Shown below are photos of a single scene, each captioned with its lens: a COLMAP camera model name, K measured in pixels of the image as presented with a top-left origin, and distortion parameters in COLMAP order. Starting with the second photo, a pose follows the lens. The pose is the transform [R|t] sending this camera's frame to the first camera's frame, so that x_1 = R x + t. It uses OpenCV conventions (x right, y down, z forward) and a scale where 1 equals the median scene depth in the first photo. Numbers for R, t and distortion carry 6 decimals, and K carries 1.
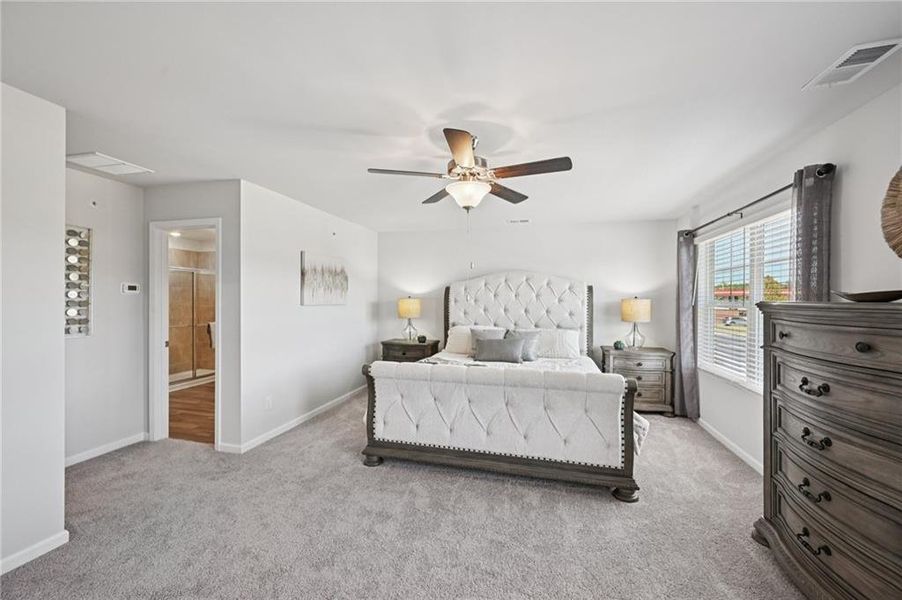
lens RADIAL K [[354.5, 0, 455.4], [0, 354.5, 300.6], [0, 0, 1]] dist [0.001370, 0.000191]
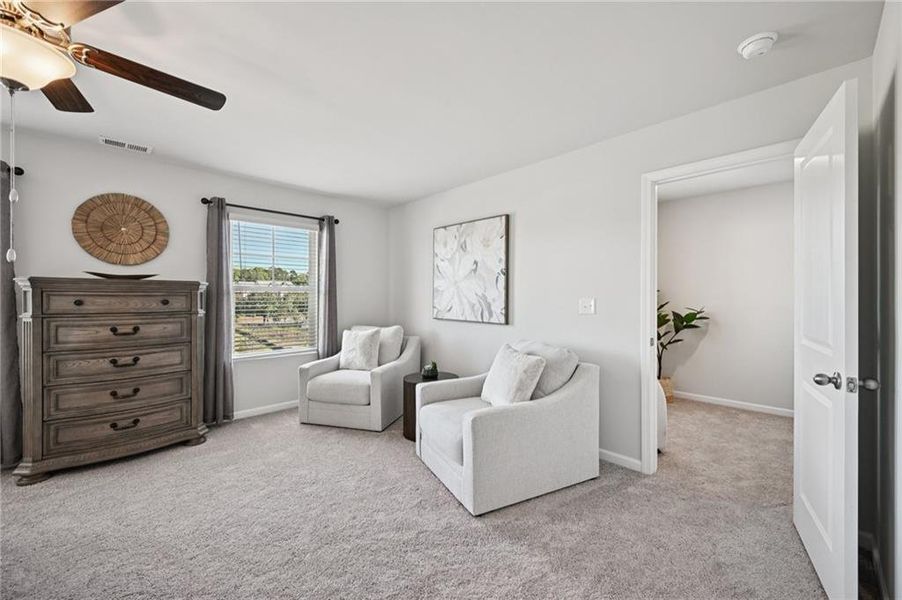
lens RADIAL K [[349.8, 0, 455.4], [0, 349.8, 296.9], [0, 0, 1]] dist [0.000812, 0.000095]
pose [[-0.847132, -0.006389, 0.531344, -0.597611], [-0.004483, 0.999978, 0.004877, 0.037206], [-0.531363, 0.001750, -0.847142, 0.810739]]
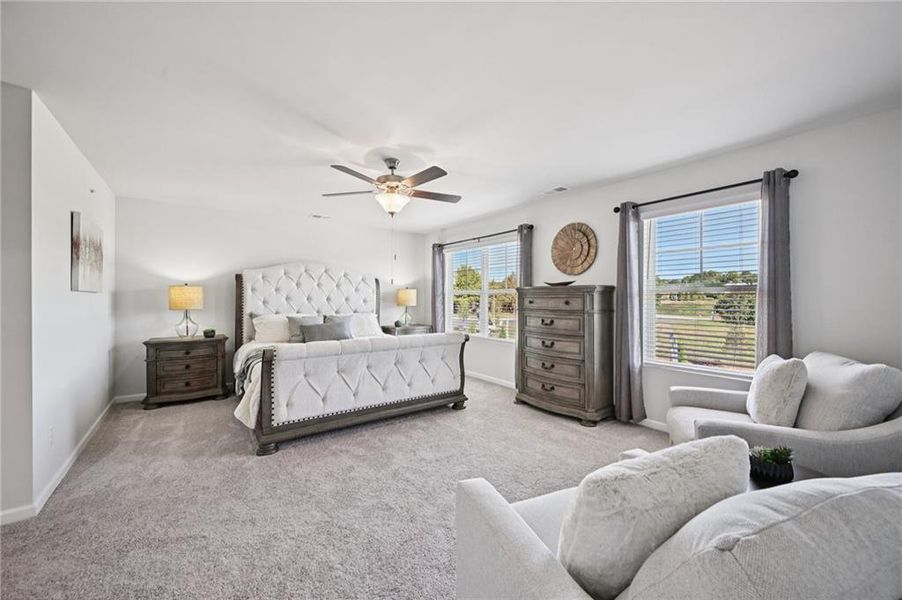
lens RADIAL K [[349.8, 0, 455.4], [0, 349.8, 296.9], [0, 0, 1]] dist [0.000812, 0.000095]
pose [[0.631734, -0.004799, 0.775171, -0.612671], [0.005515, 0.999983, 0.001696, 0.035027], [-0.775166, 0.003204, 0.631750, 0.001149]]
